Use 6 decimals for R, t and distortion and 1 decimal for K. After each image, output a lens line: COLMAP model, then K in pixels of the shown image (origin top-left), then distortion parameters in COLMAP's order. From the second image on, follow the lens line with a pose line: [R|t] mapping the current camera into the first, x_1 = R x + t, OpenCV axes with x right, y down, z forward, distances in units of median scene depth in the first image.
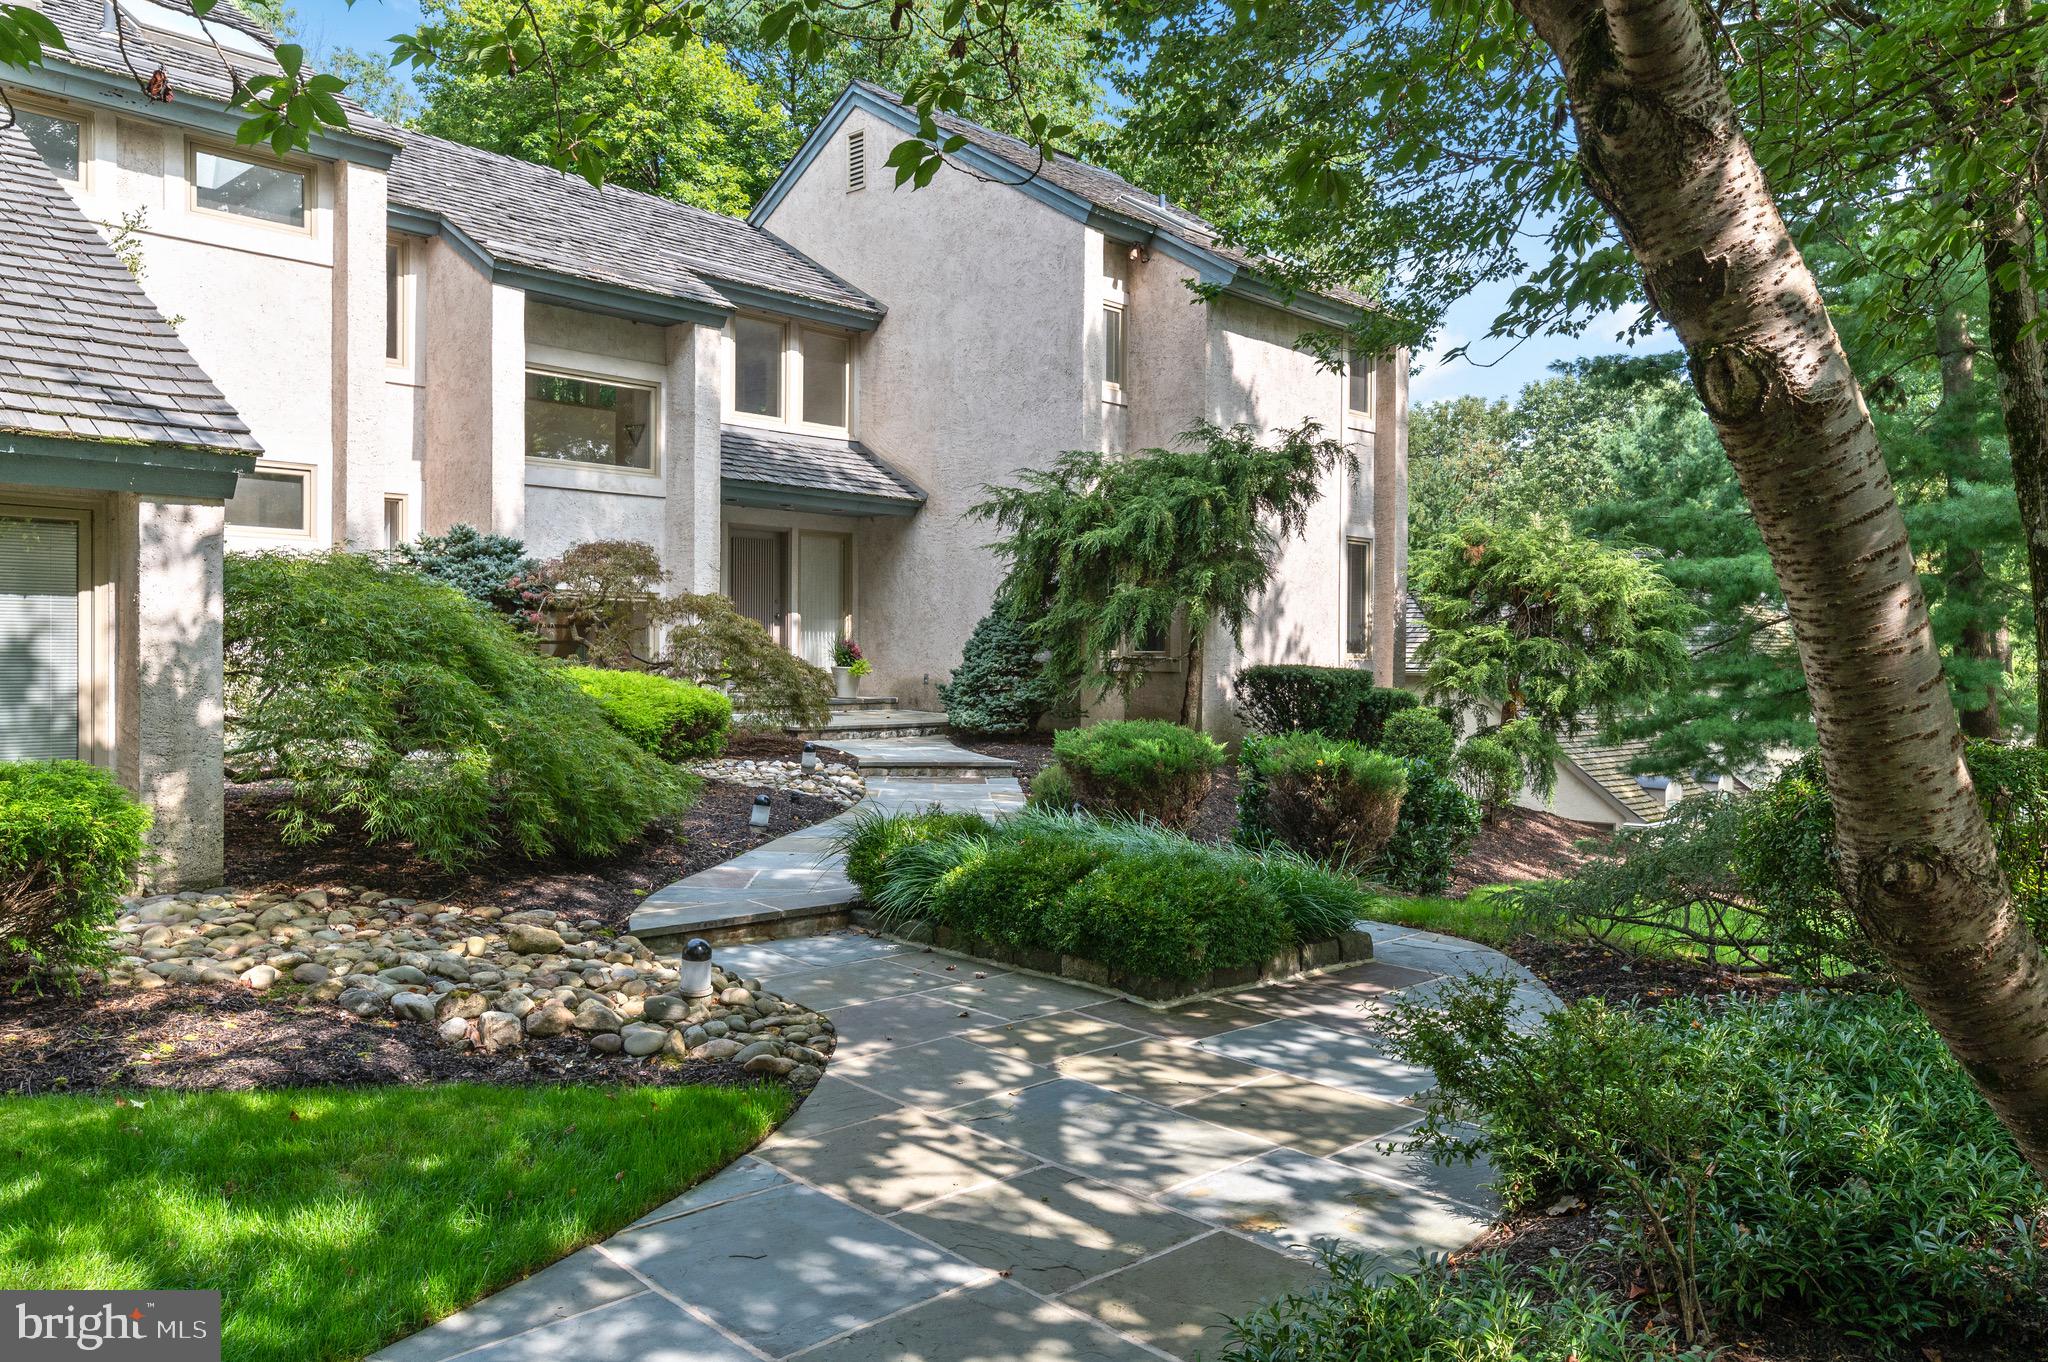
lens RADIAL K [[1544.3, 0, 1023.8], [0, 1544.3, 684.5], [0, 0, 1]] dist [-0.010845, -0.003705]
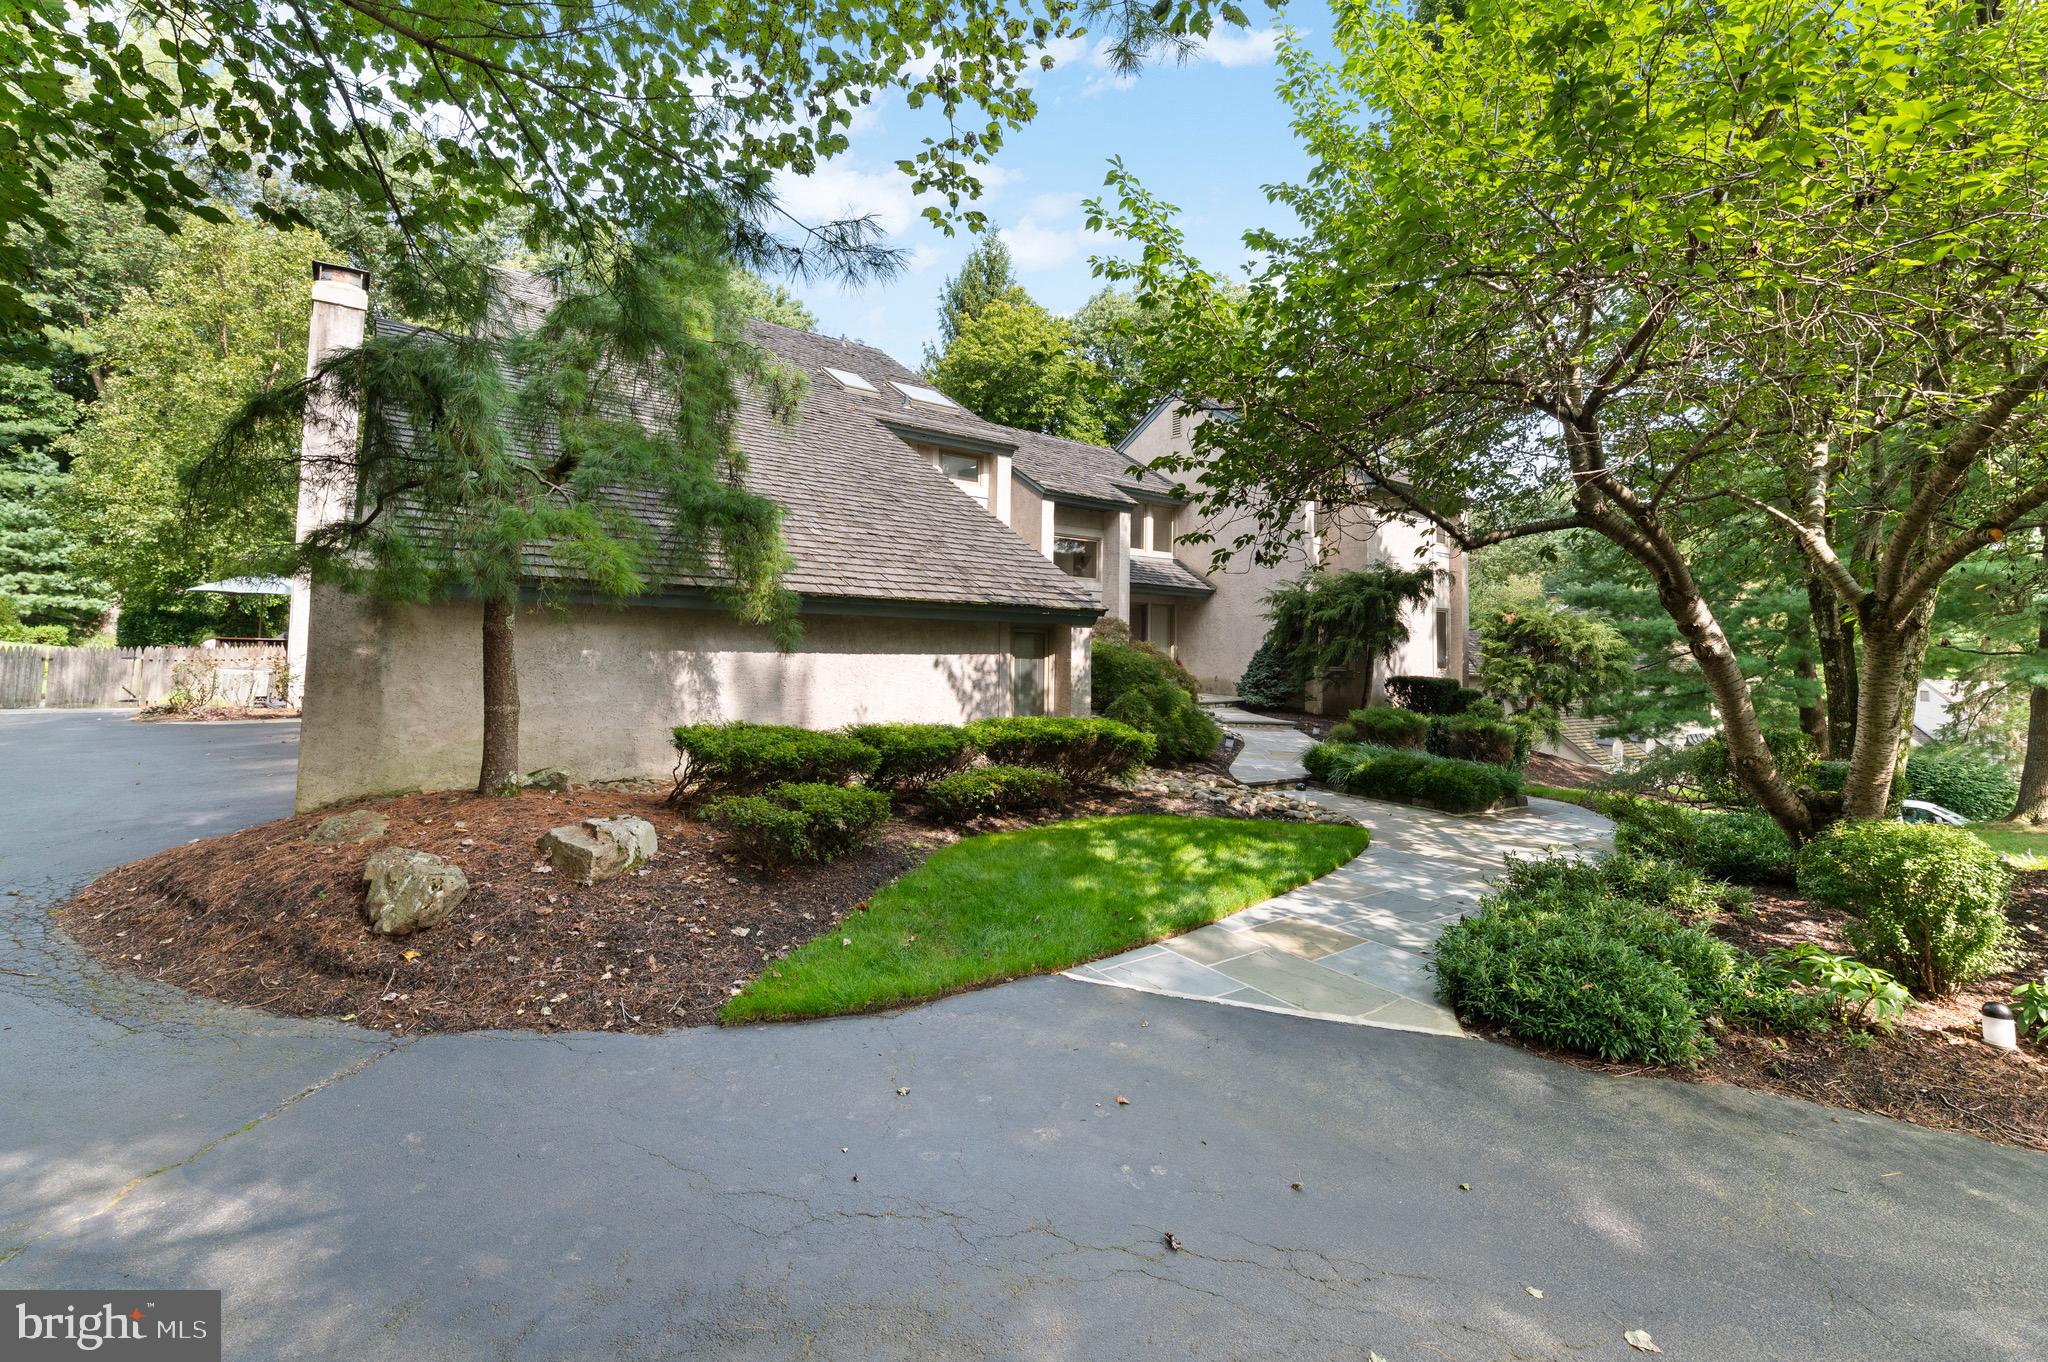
lens RADIAL K [[891.7, 0, 1028.1], [0, 891.7, 599.1], [0, 0, 1]] dist [0.003413, 0.000518]
pose [[0.985008, 0.004291, -0.172455, -0.120450], [-0.017942, 0.996817, -0.077676, -0.012907], [0.171573, 0.079605, 0.981950, -0.225082]]
